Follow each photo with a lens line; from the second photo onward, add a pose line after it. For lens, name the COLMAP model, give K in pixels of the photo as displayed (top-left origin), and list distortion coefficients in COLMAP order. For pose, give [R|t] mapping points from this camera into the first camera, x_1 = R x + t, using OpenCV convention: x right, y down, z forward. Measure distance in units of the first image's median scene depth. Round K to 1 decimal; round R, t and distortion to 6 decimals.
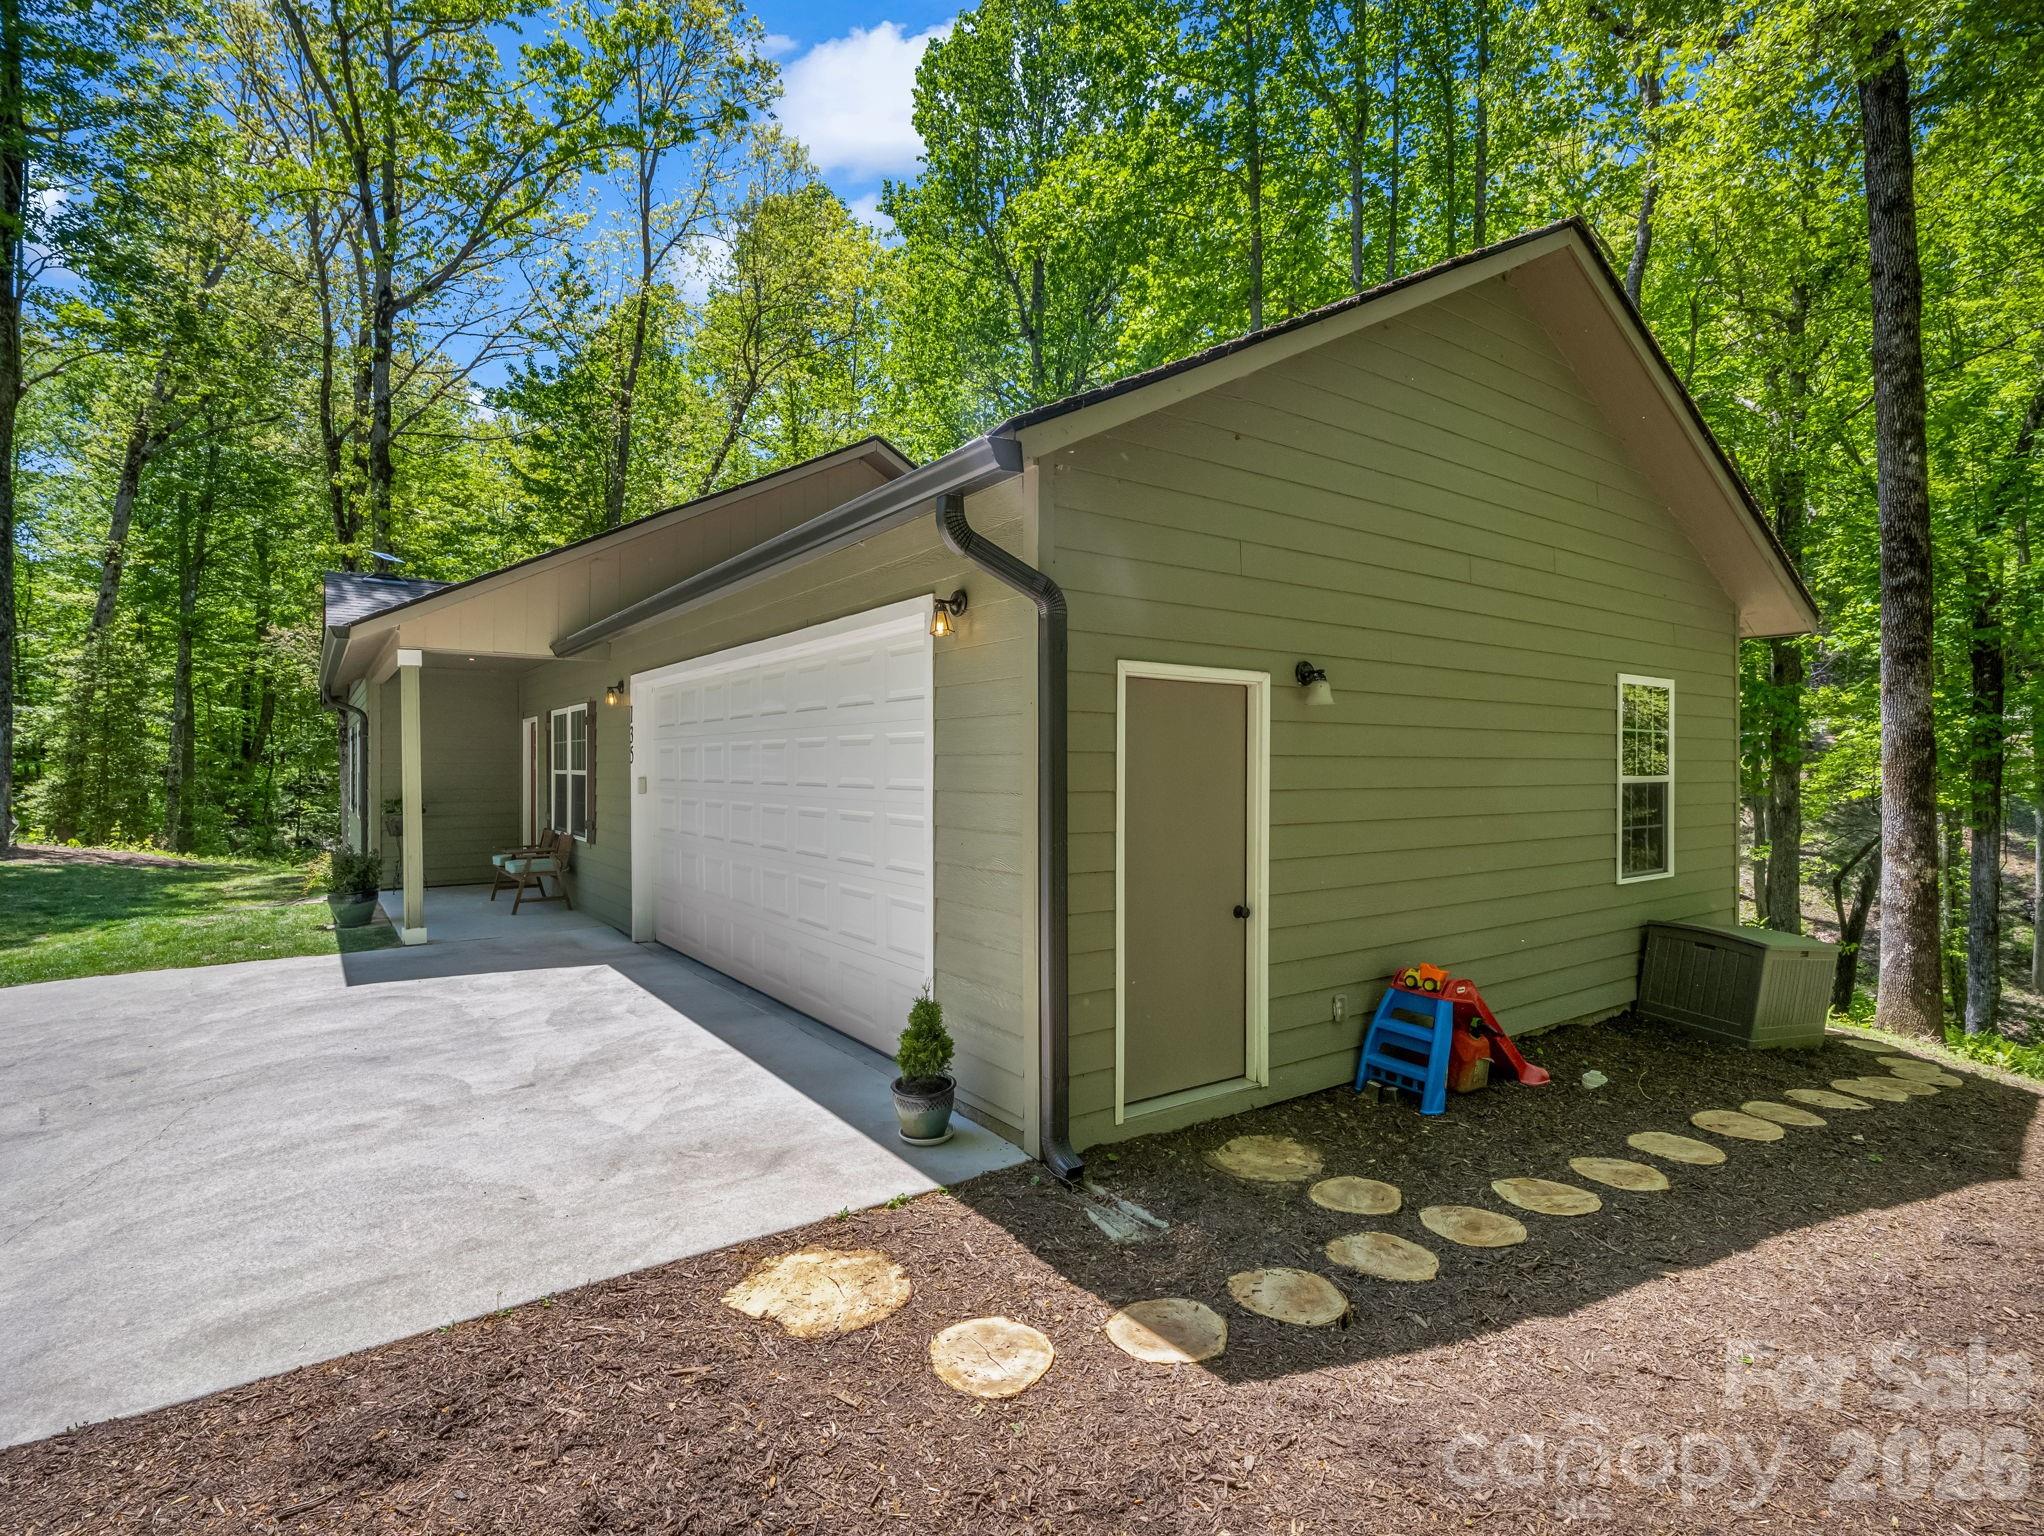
lens RADIAL K [[1021.3, 0, 1022.0], [0, 1021.3, 768.0], [0, 0, 1]] dist [-0.024749, -0.000584]
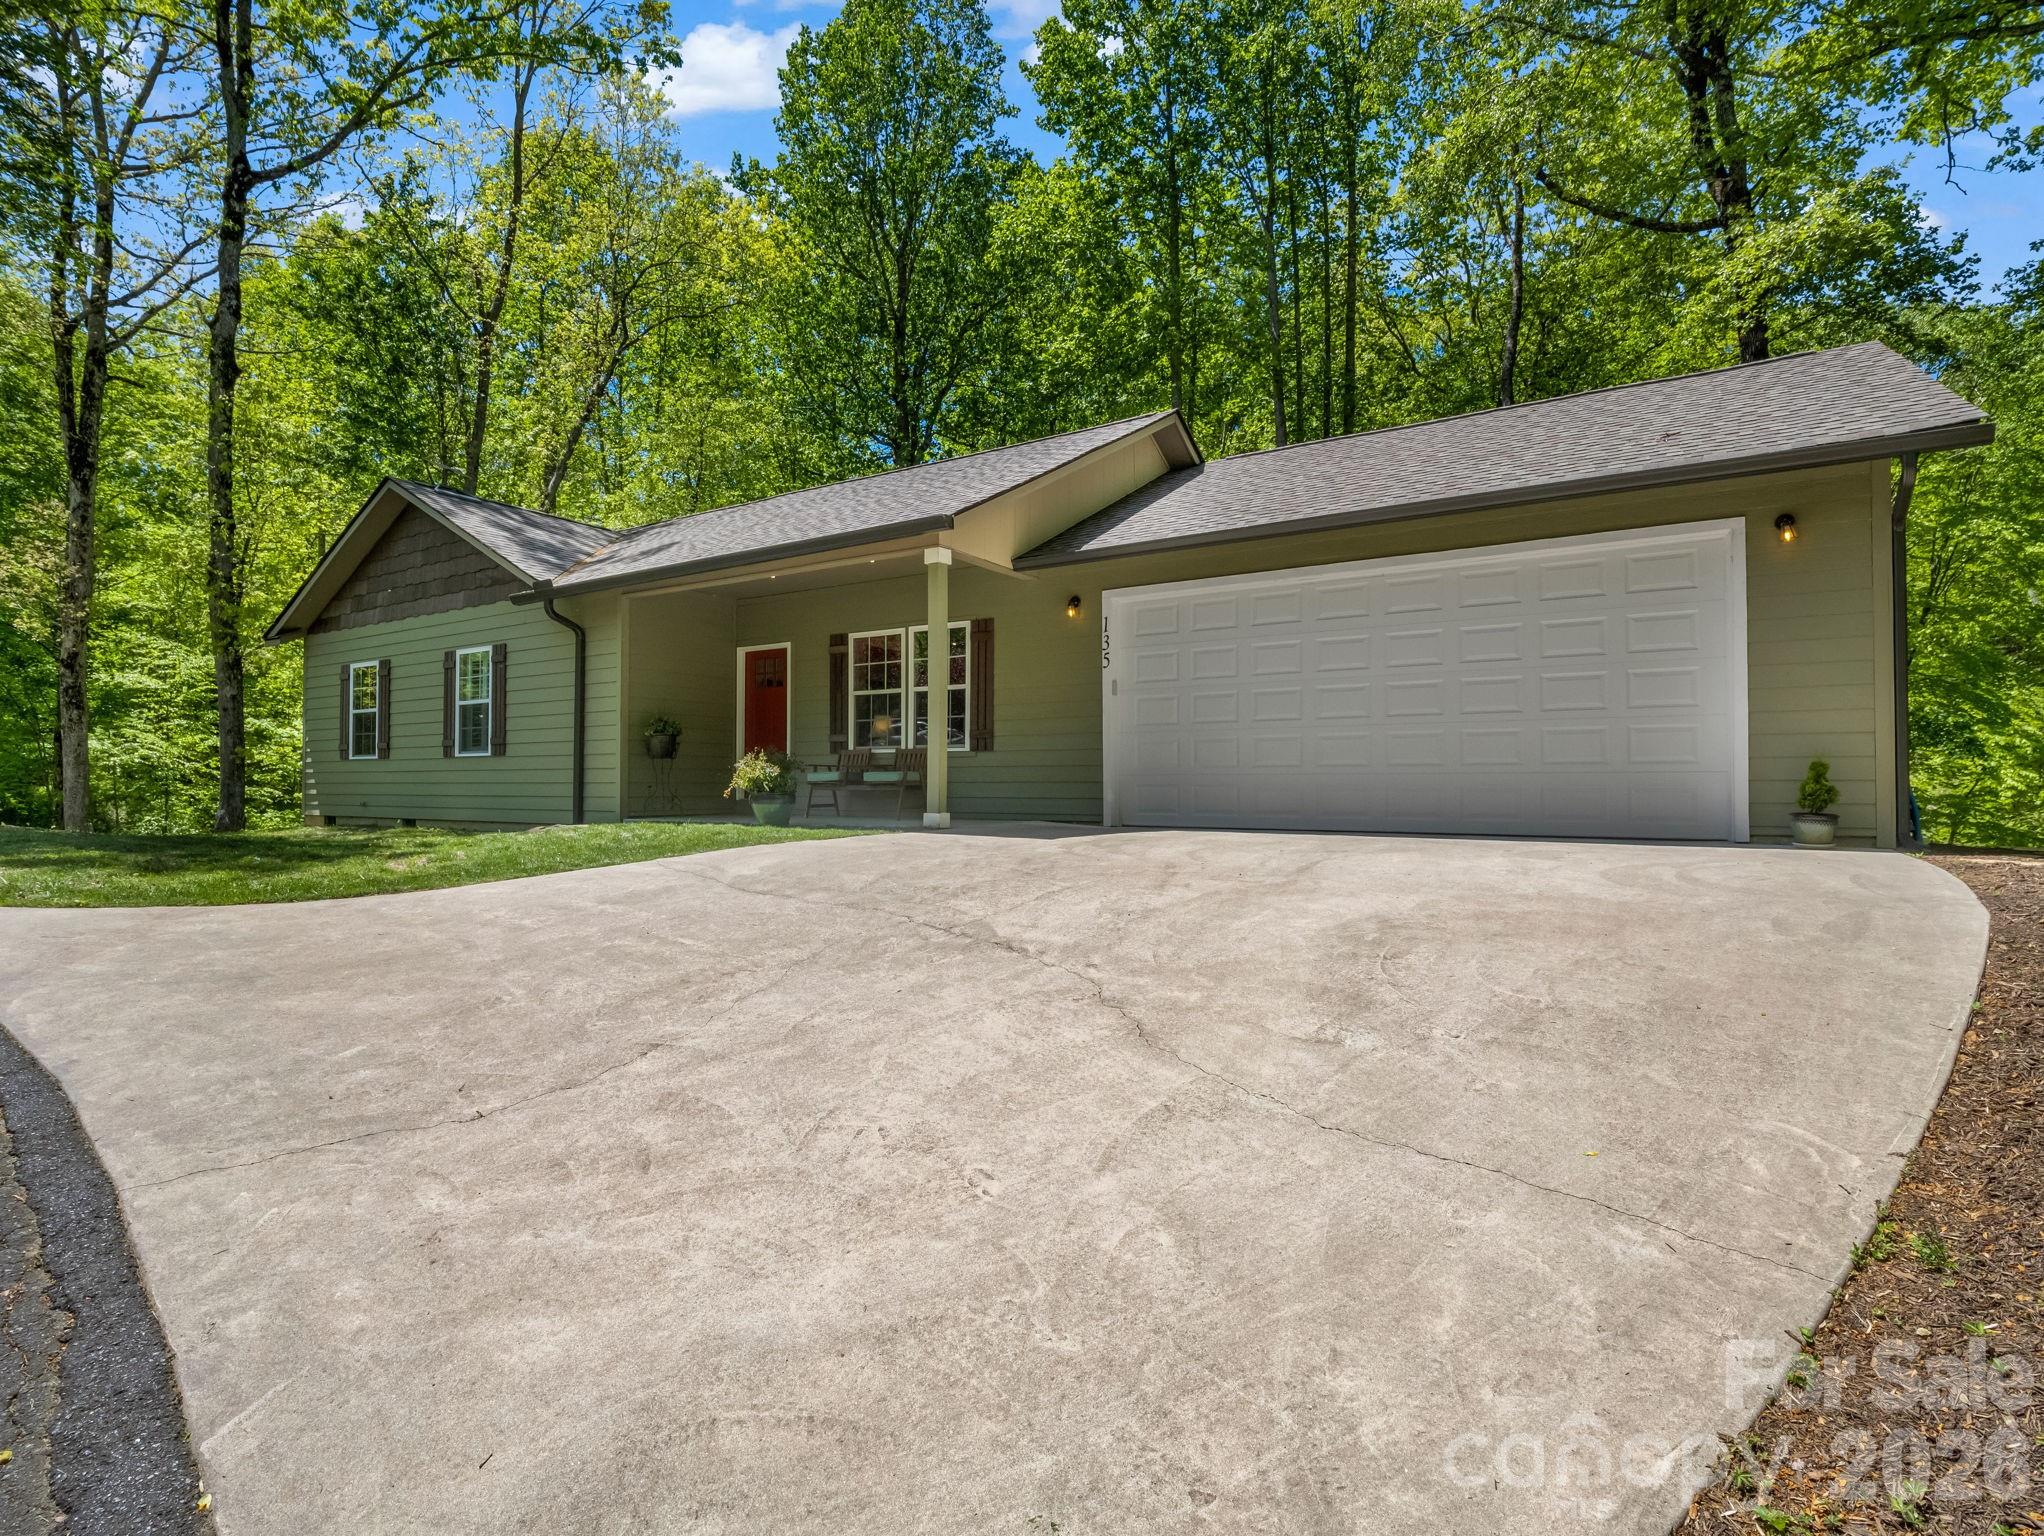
lens RADIAL K [[1021.3, 0, 1022.0], [0, 1021.3, 768.0], [0, 0, 1]] dist [-0.024749, -0.000584]
pose [[0.929311, 0.011753, 0.369110, -0.322344], [-0.005059, 0.999805, -0.019097, 0.046217], [-0.369262, 0.015880, 0.929189, -0.003369]]
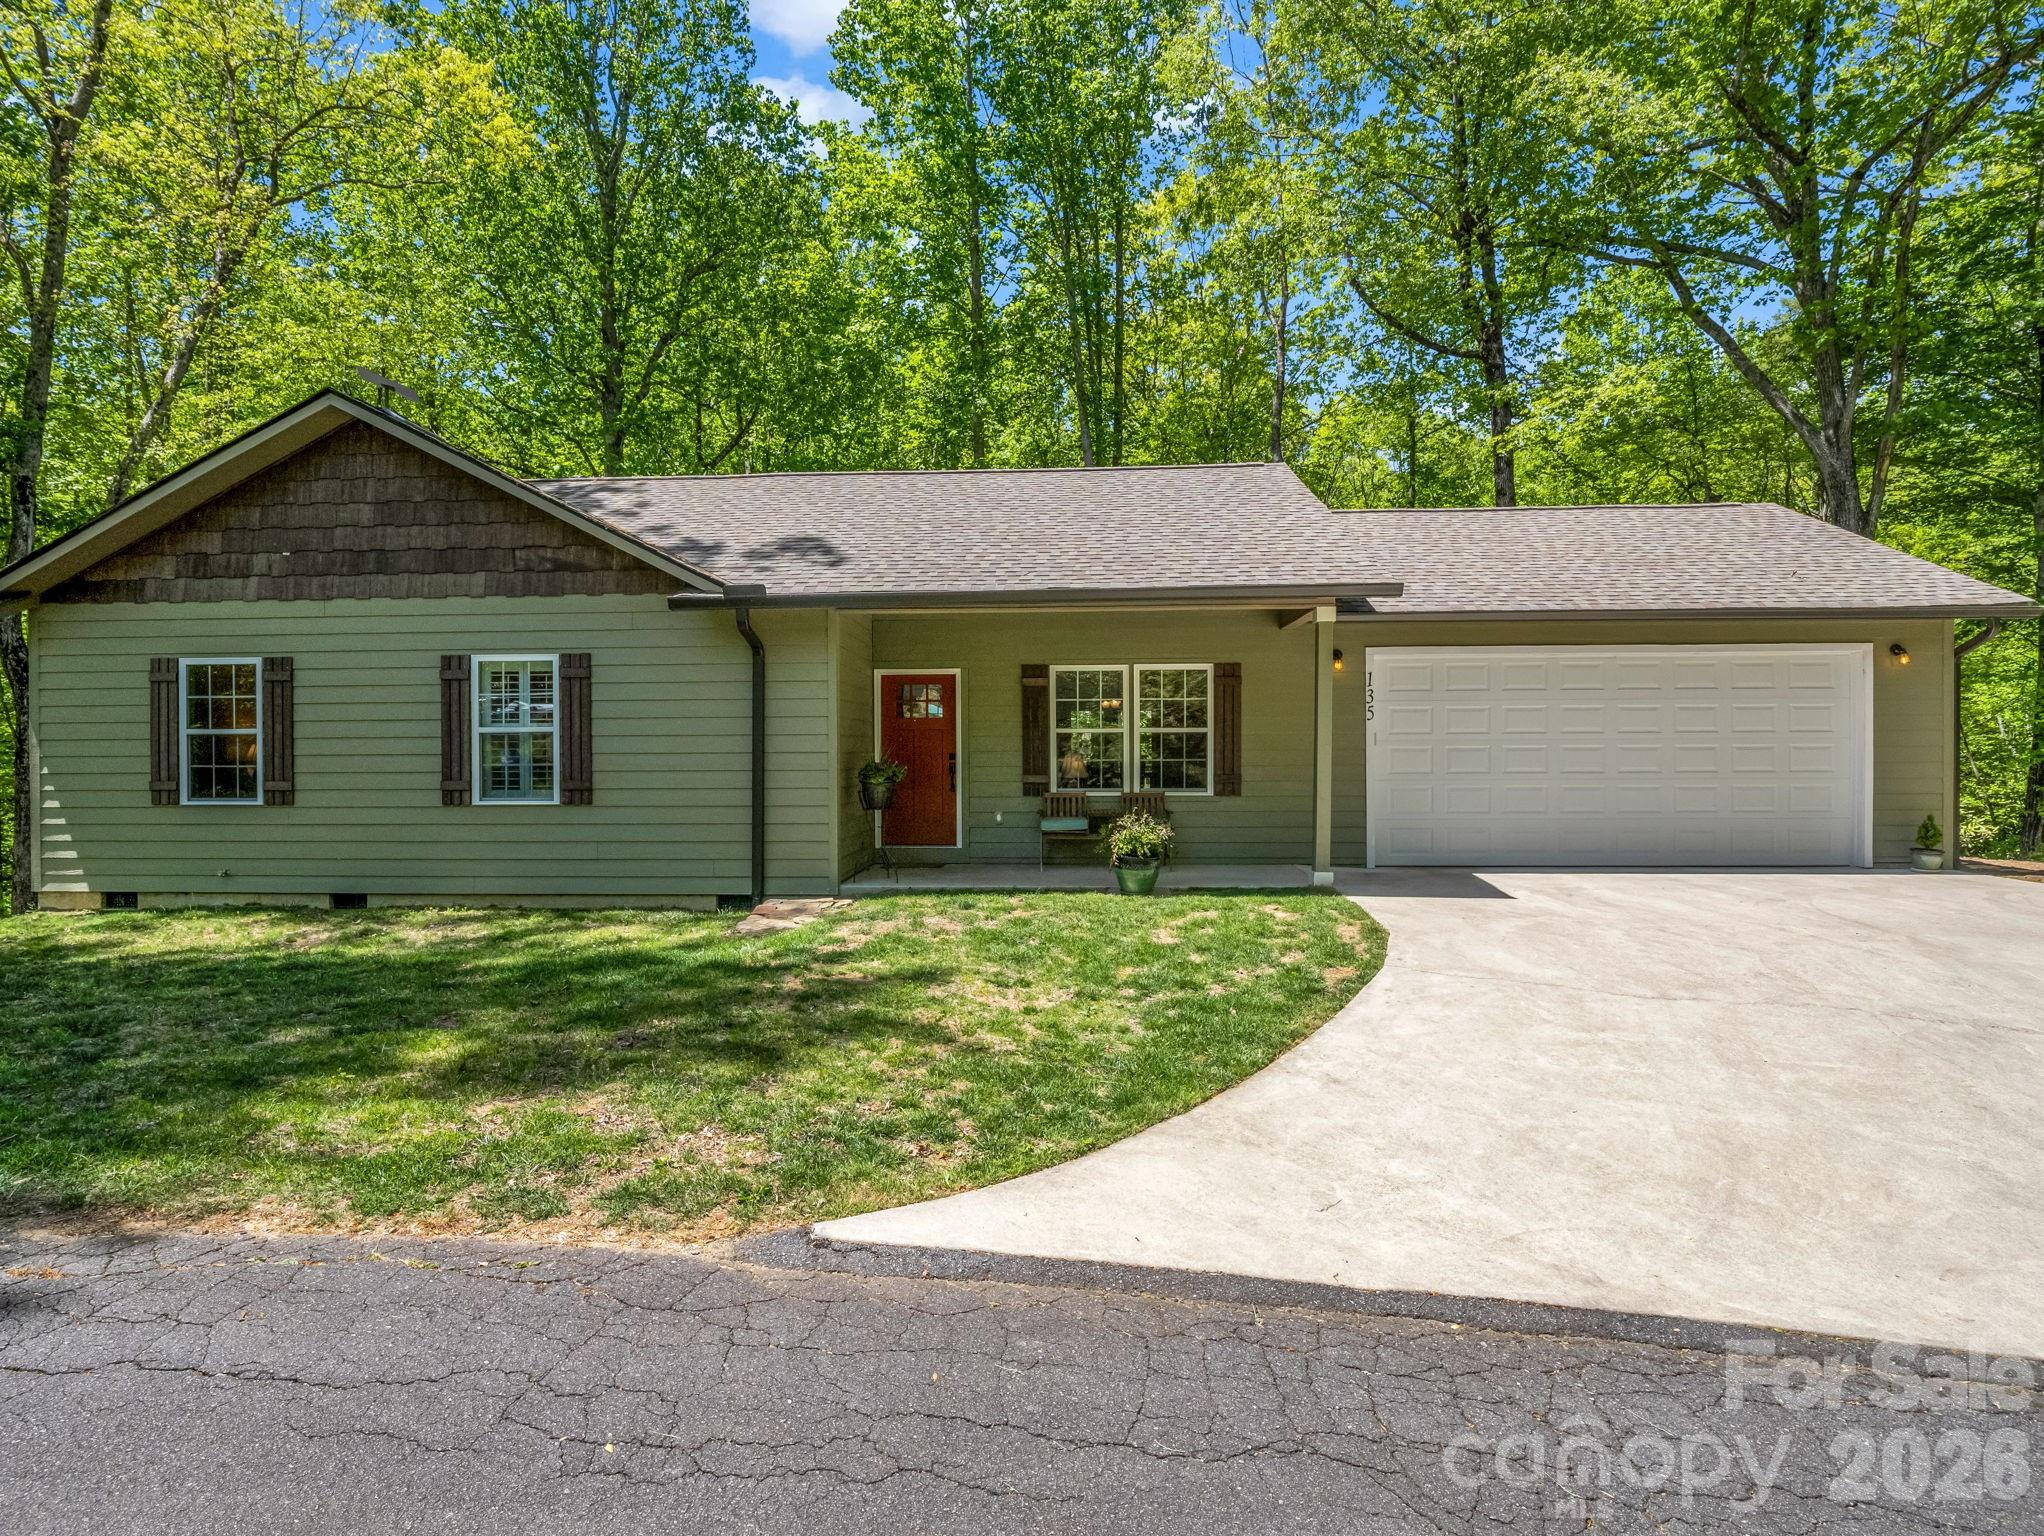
lens RADIAL K [[1021.3, 0, 1022.0], [0, 1021.3, 768.0], [0, 0, 1]] dist [-0.024749, -0.000584]
pose [[0.620605, -0.009142, 0.784070, -0.563900], [0.002458, 0.999950, 0.009714, 0.015656], [-0.784120, -0.004102, 0.620596, 0.197645]]
